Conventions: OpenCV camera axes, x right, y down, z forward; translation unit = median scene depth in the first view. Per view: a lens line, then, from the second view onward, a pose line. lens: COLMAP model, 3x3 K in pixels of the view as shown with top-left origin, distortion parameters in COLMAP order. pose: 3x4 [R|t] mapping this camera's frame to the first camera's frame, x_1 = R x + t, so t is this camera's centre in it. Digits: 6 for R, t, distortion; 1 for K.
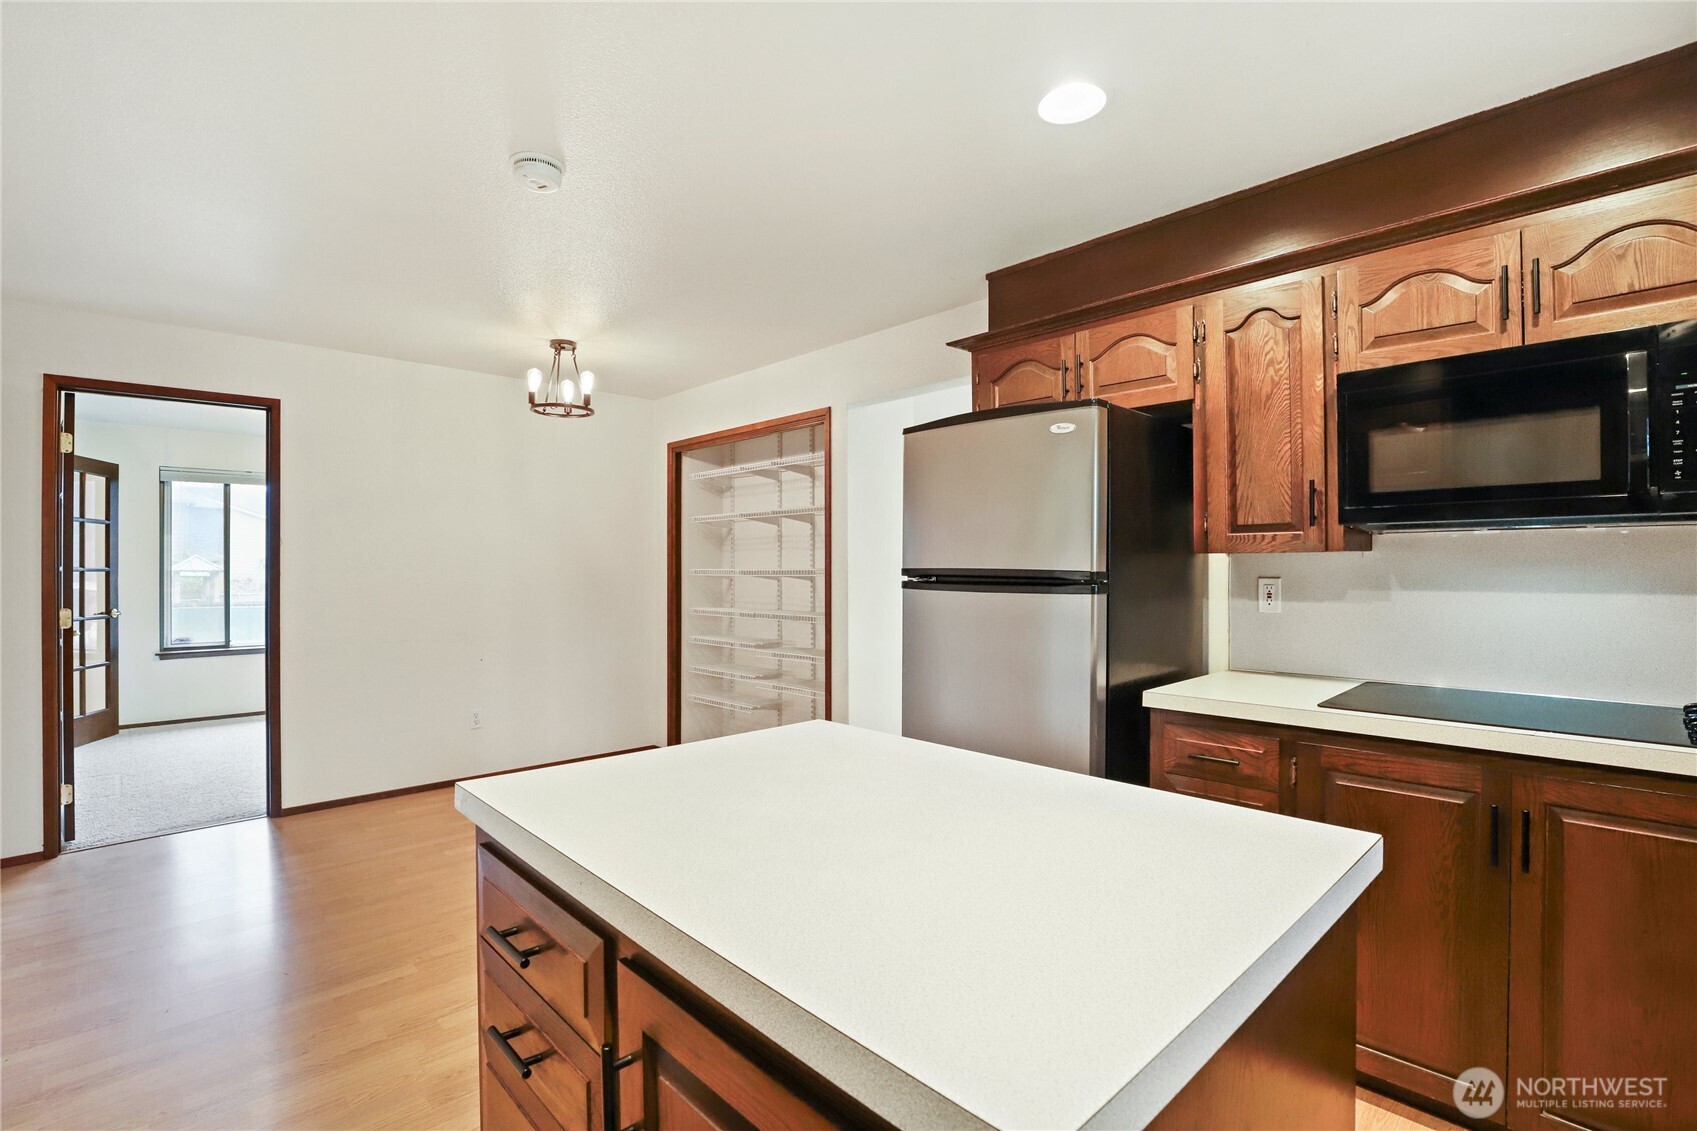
lens RADIAL K [[803.7, 0, 842.5], [0, 803.7, 559.4], [0, 0, 1]] dist [0.027110, -0.000436]
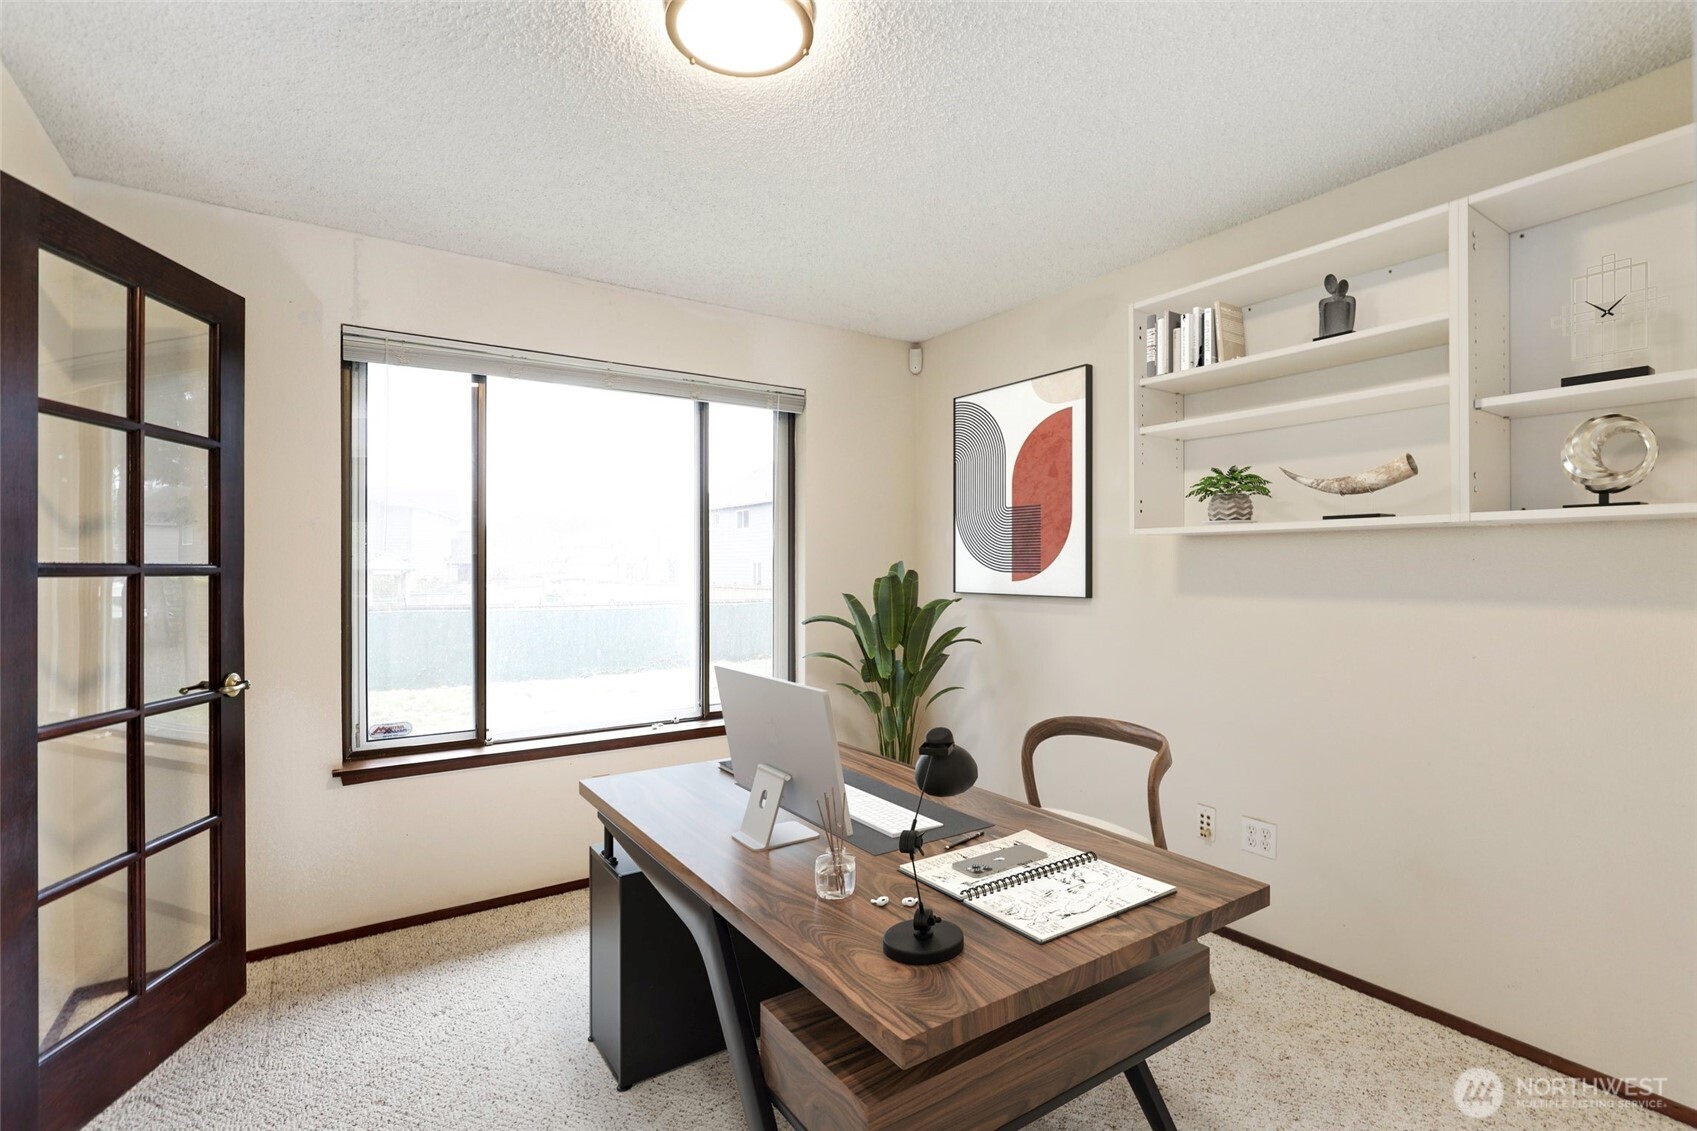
lens RADIAL K [[803.7, 0, 844.7], [0, 803.7, 559.4], [0, 0, 1]] dist [0.027110, -0.000436]
pose [[0.986749, -0.001060, -0.162252, -0.515256], [0.000518, 0.999994, -0.003381, 0.008475], [0.162255, 0.003252, 0.986744, 0.634503]]
